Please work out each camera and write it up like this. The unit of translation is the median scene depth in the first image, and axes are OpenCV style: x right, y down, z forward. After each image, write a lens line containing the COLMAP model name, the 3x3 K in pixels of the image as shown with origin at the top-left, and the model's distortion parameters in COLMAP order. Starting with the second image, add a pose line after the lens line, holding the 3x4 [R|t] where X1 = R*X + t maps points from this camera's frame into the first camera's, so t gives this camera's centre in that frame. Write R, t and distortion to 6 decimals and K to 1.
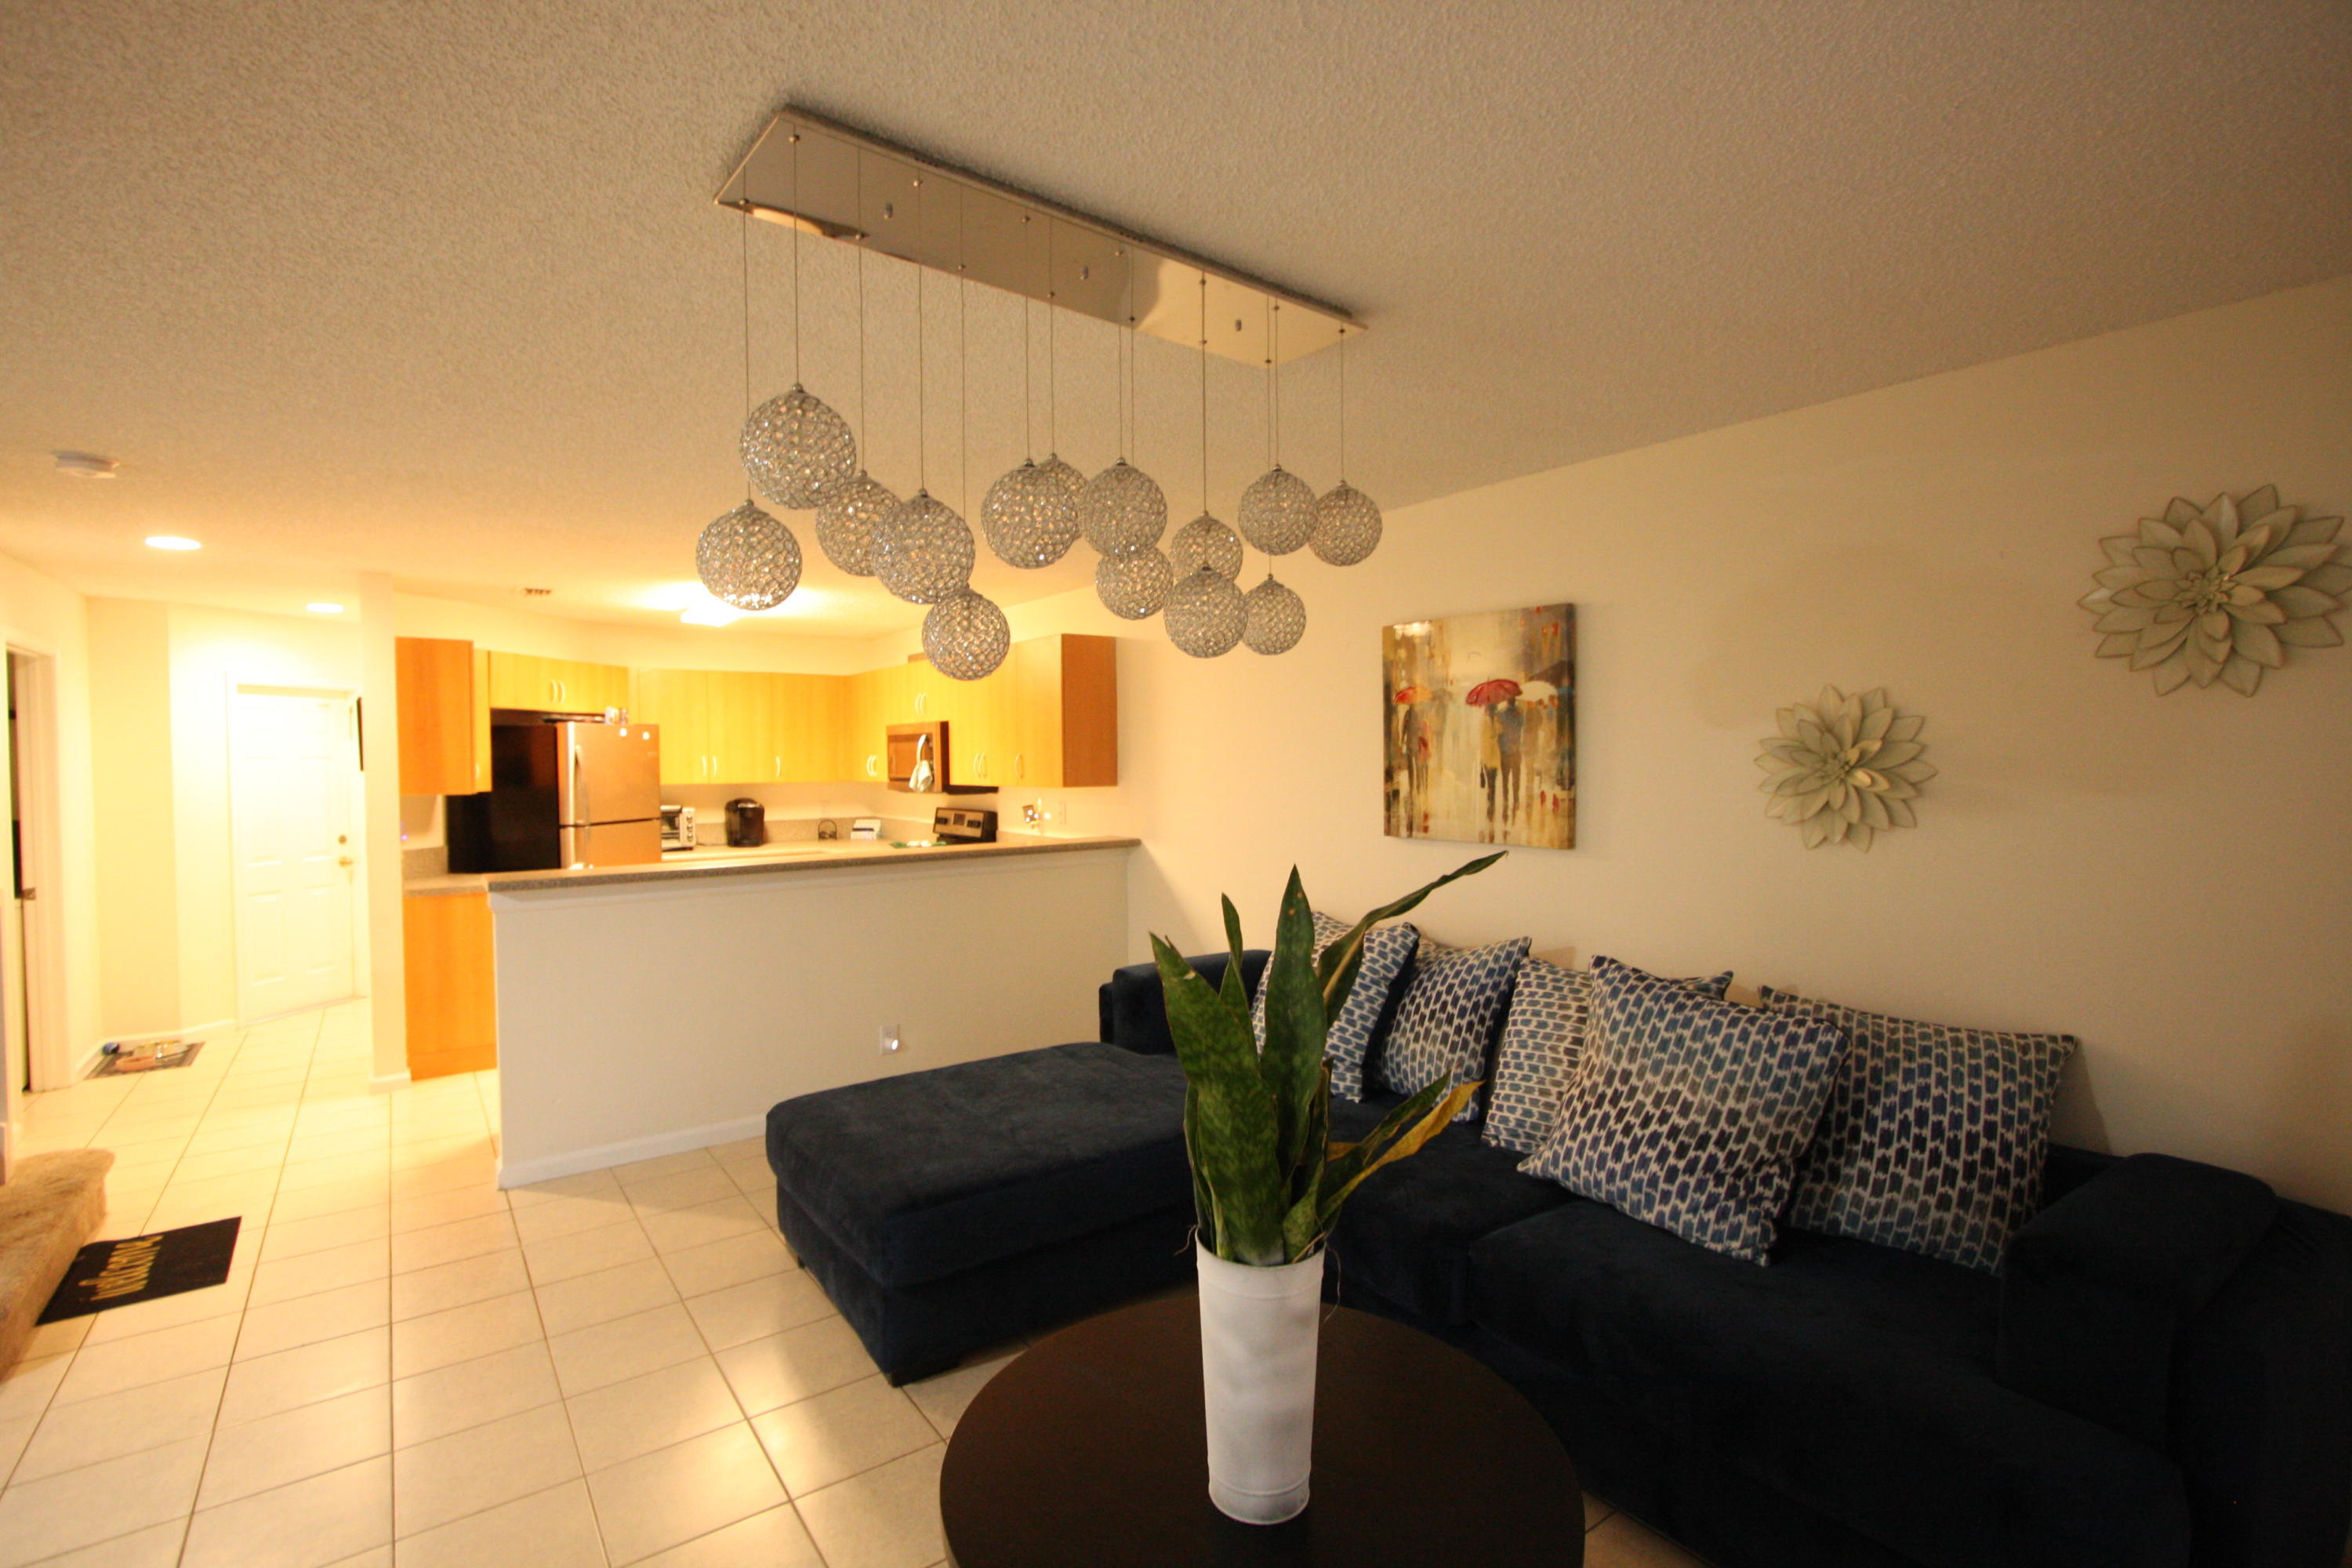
lens RADIAL K [[1089.3, 0, 1162.6], [0, 1089.3, 778.9], [0, 0, 1]] dist [-0.011699, 0.001579]
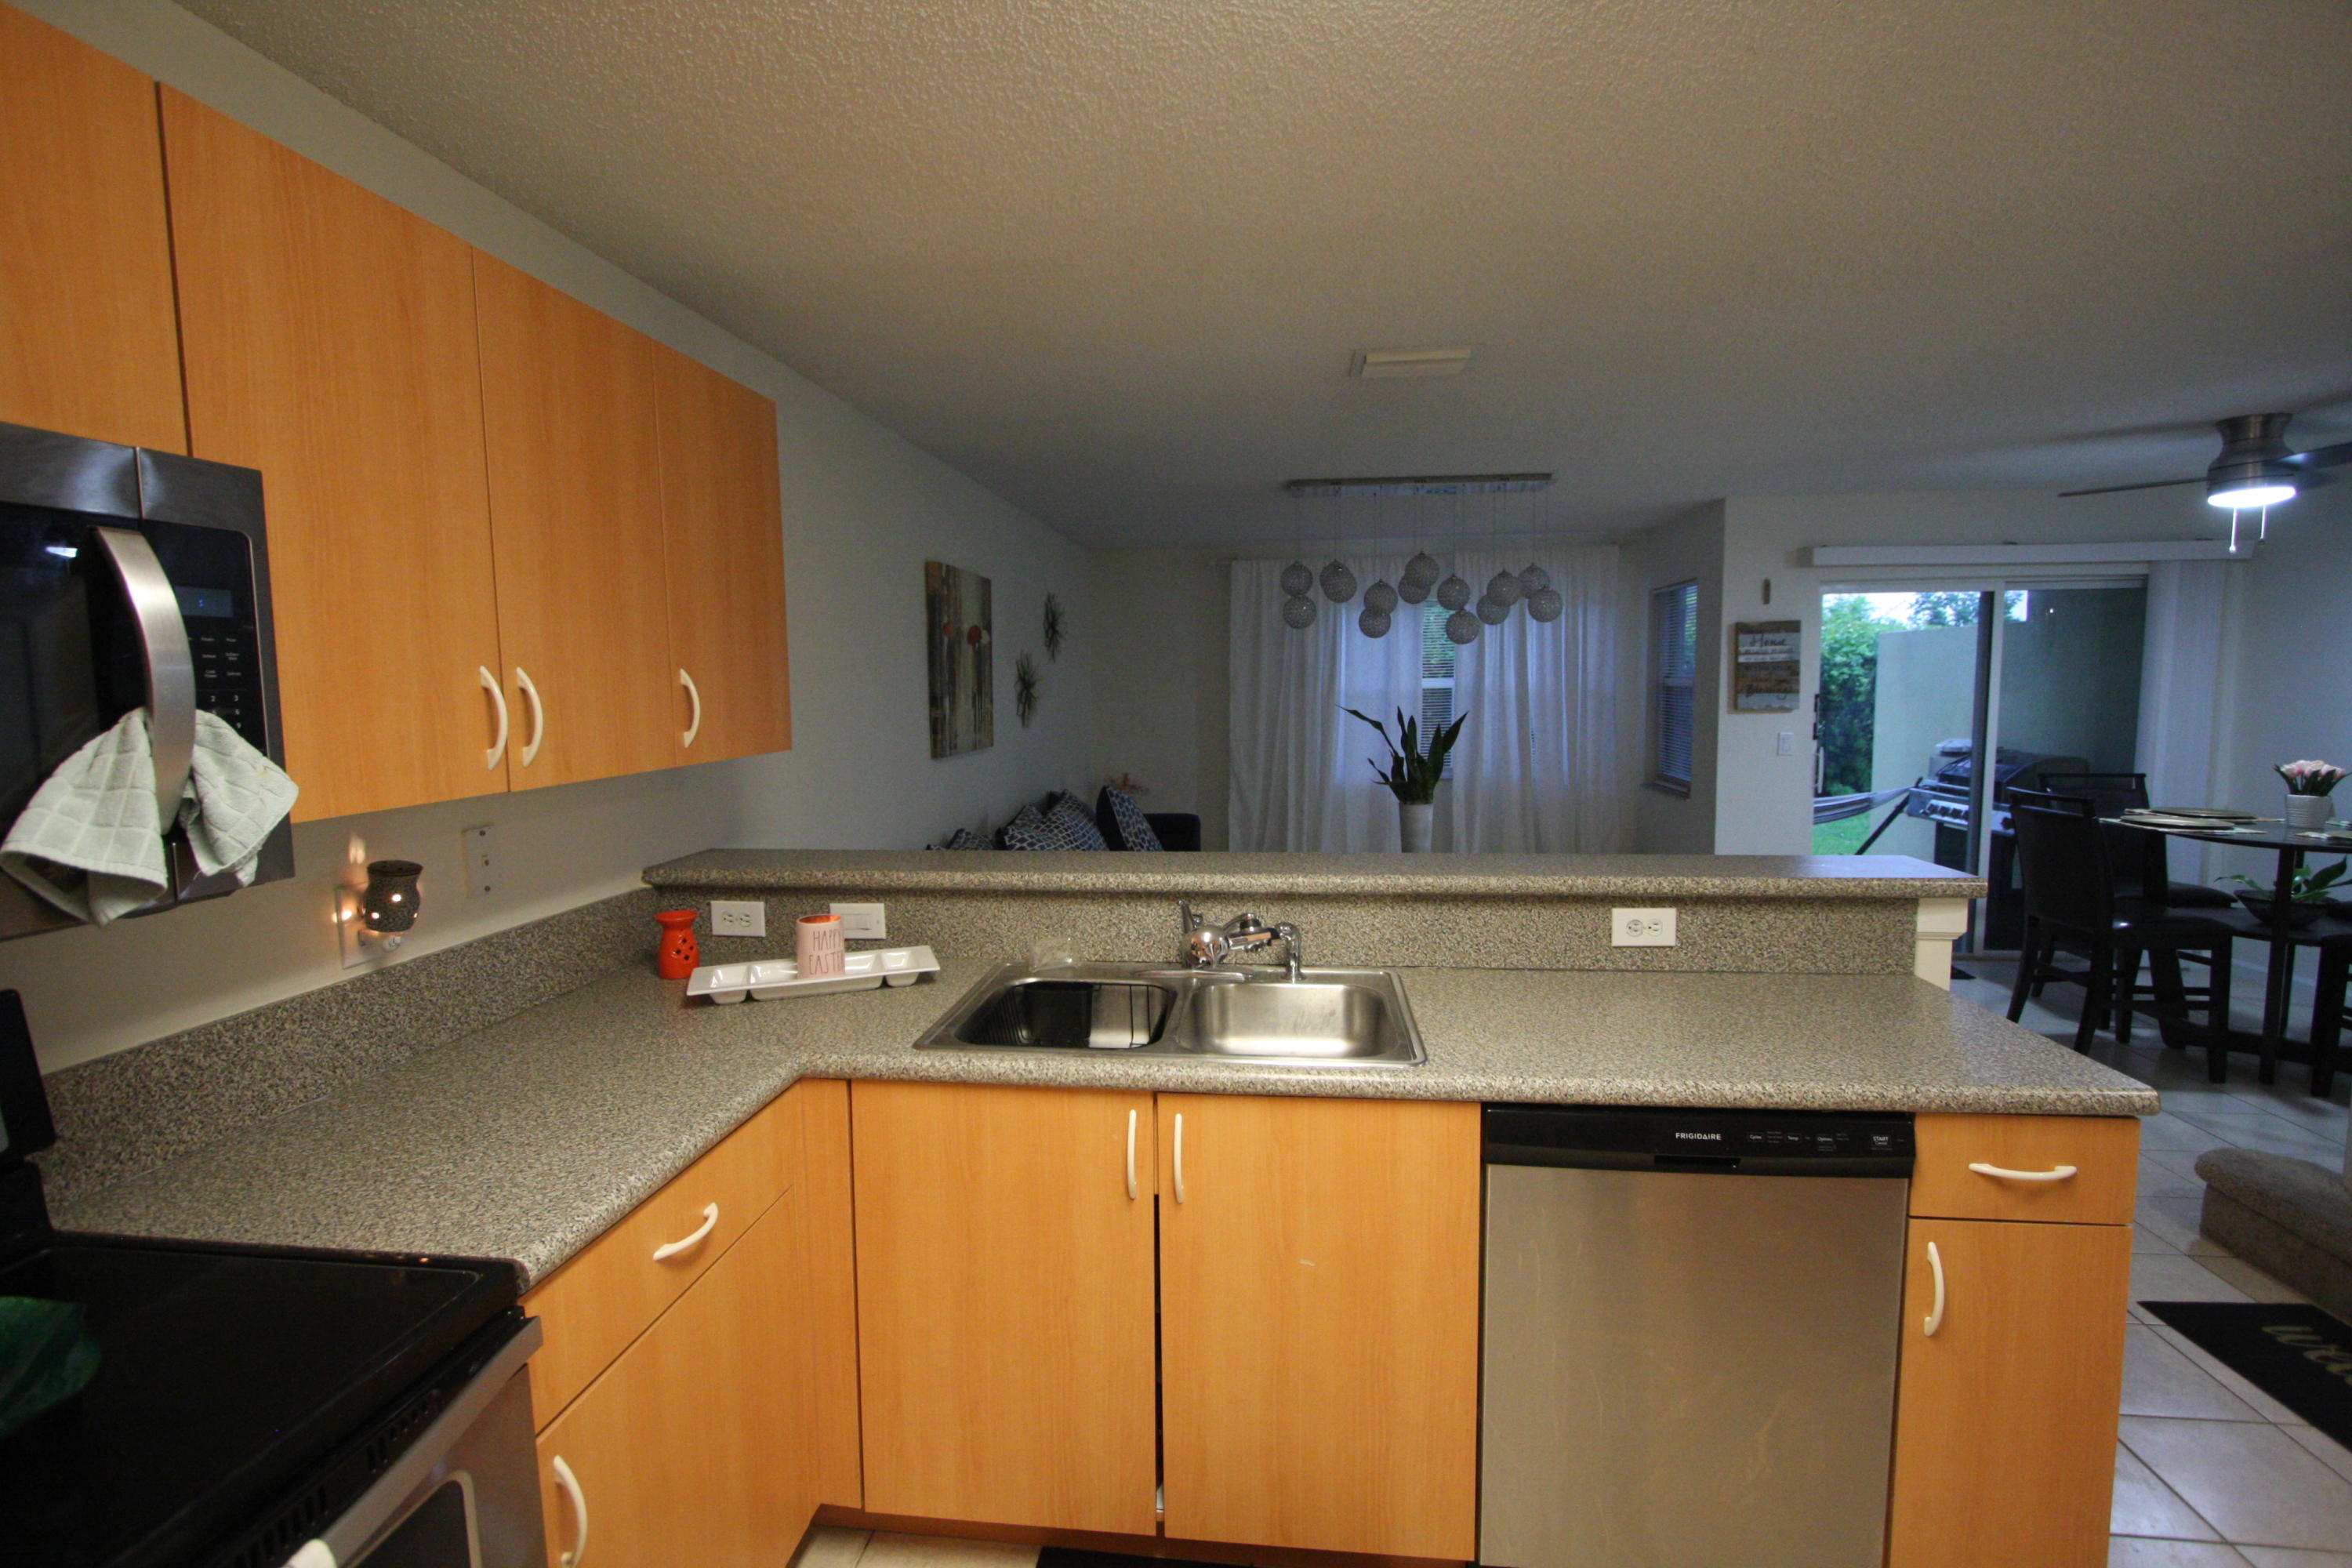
lens RADIAL K [[1089.3, 0, 1164.6], [0, 1089.3, 777.8], [0, 0, 1]] dist [-0.011699, 0.001579]
pose [[-0.734551, -0.040231, 0.677359, -0.786977], [0.036948, 0.994388, 0.099128, -0.030221], [-0.677546, 0.097842, -0.728943, 1.872194]]
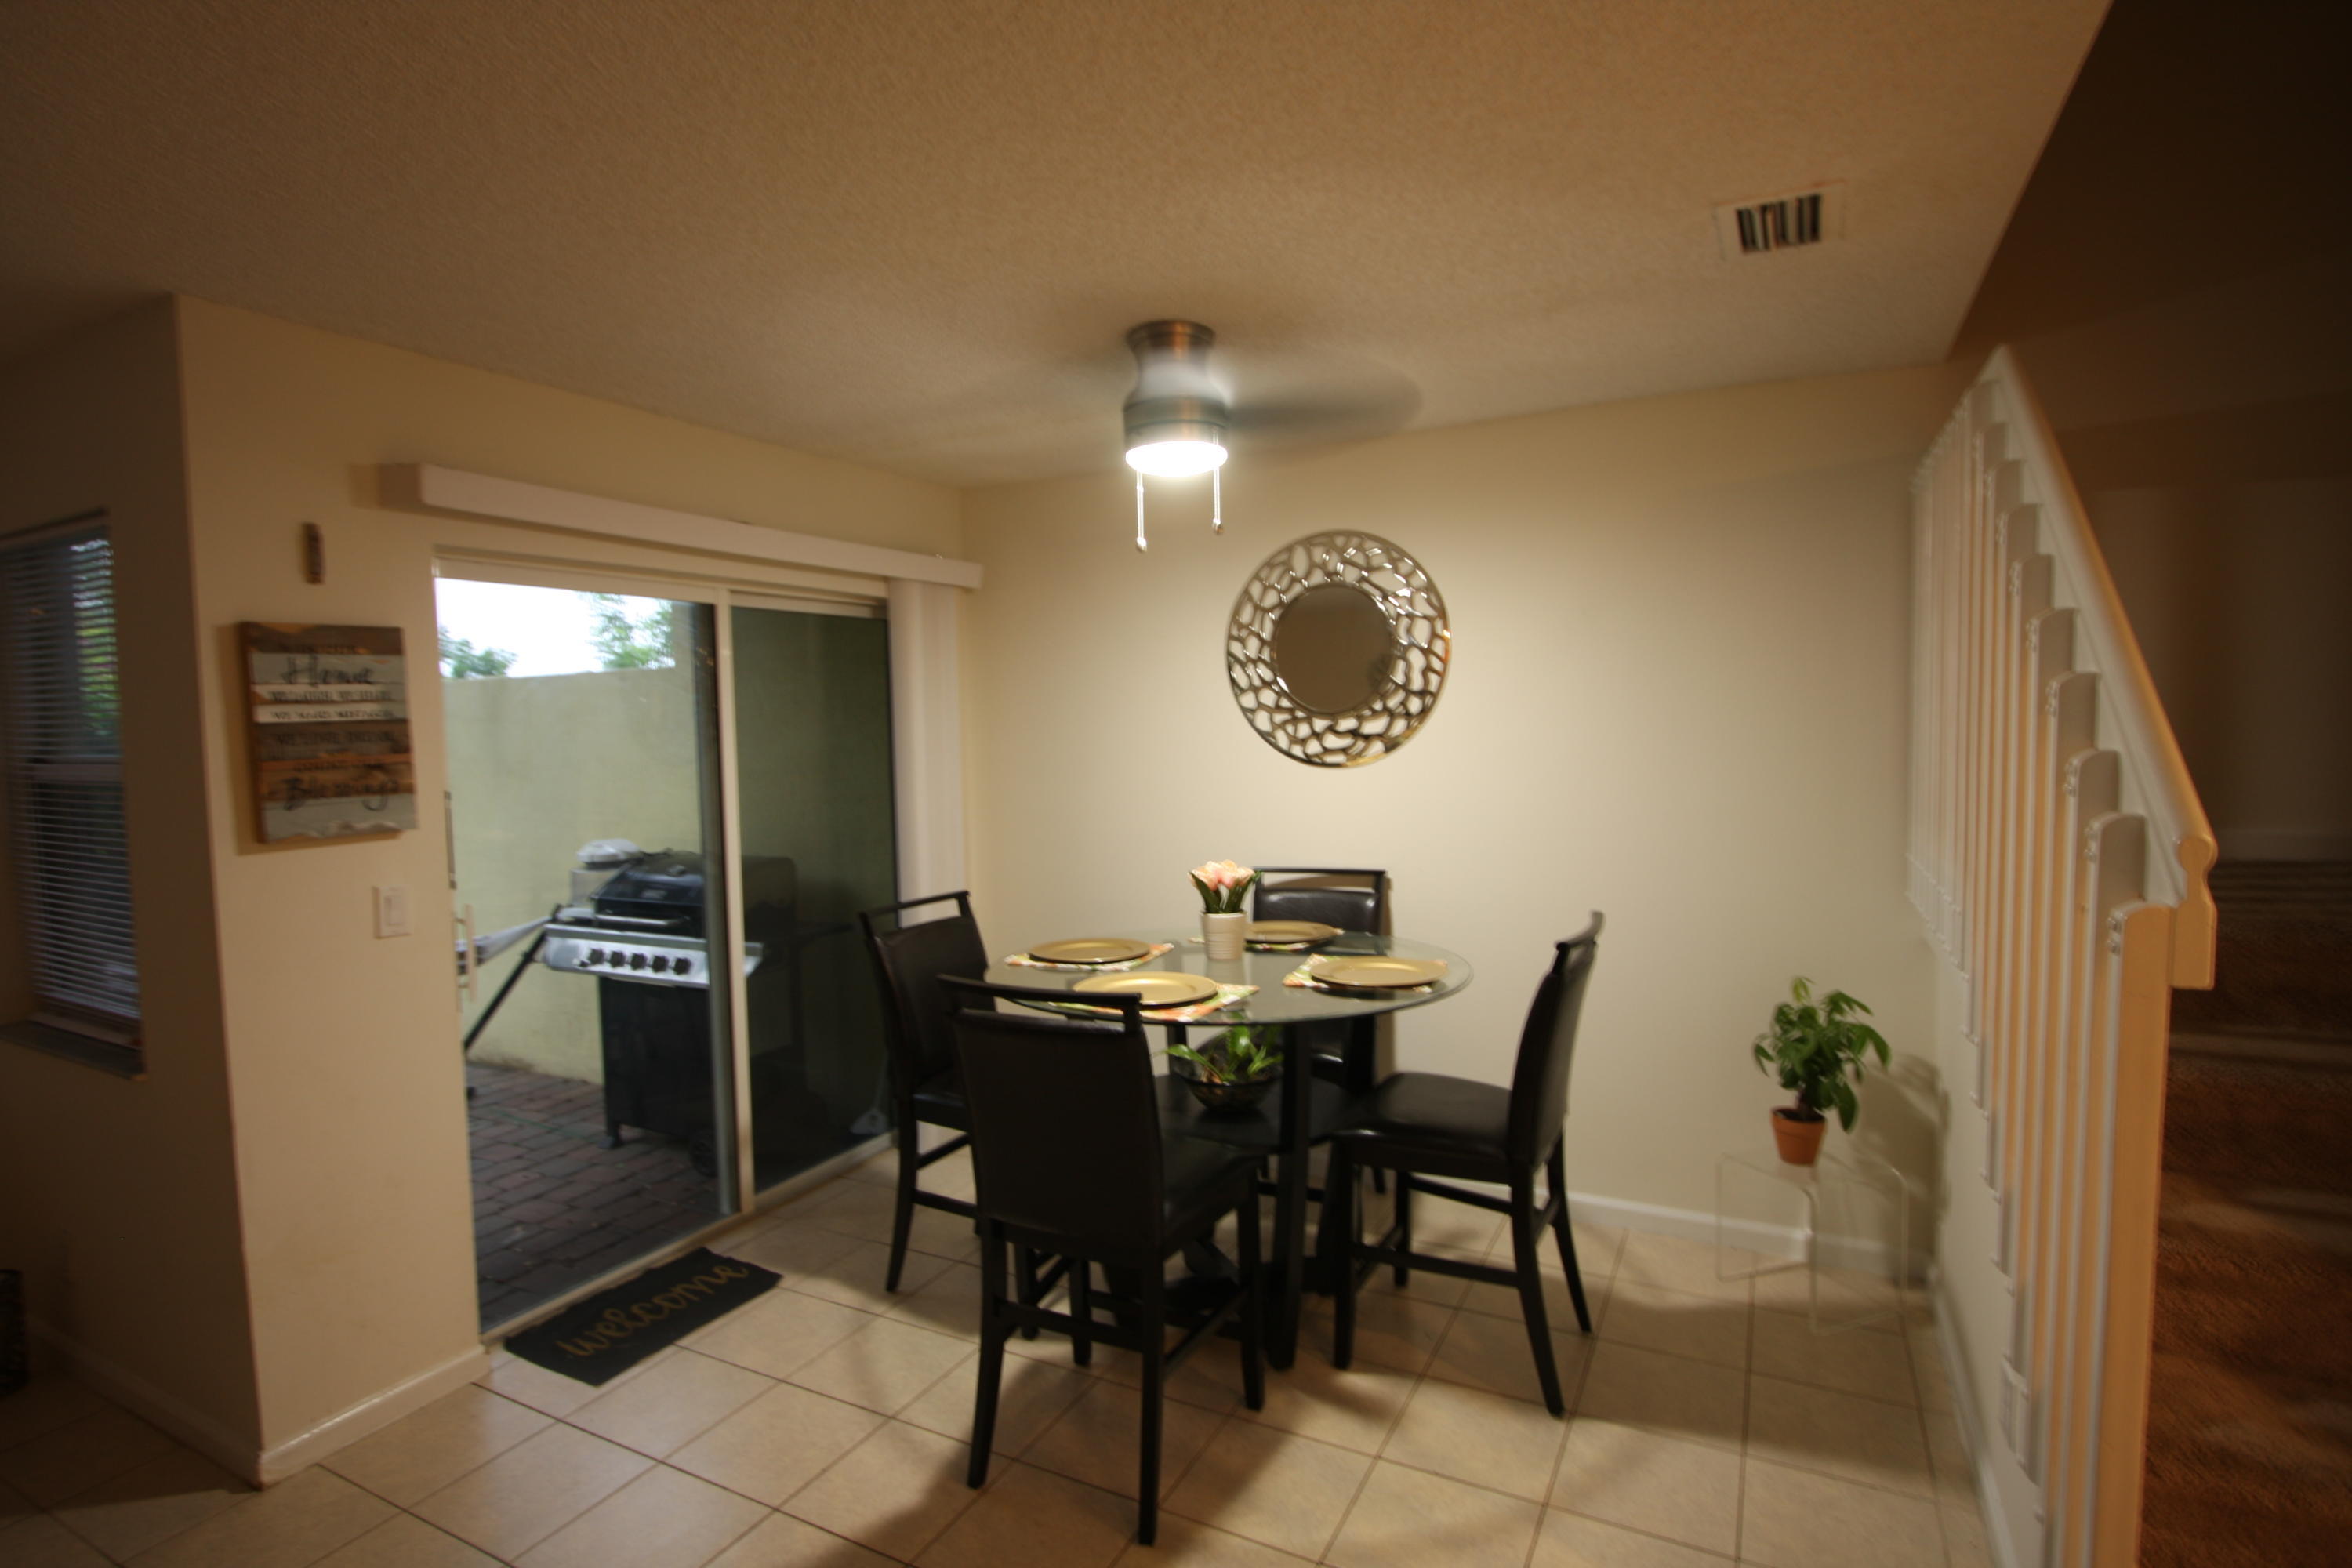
lens RADIAL K [[1161.2, 0, 1158.6], [0, 1161.2, 789.4], [0, 0, 1]] dist [-0.009860, 0.000922]
pose [[-0.898445, 0.057074, -0.435360, -0.489723], [0.021544, 0.996052, 0.086119, -0.017611], [0.438556, 0.067994, -0.896128, 0.936609]]
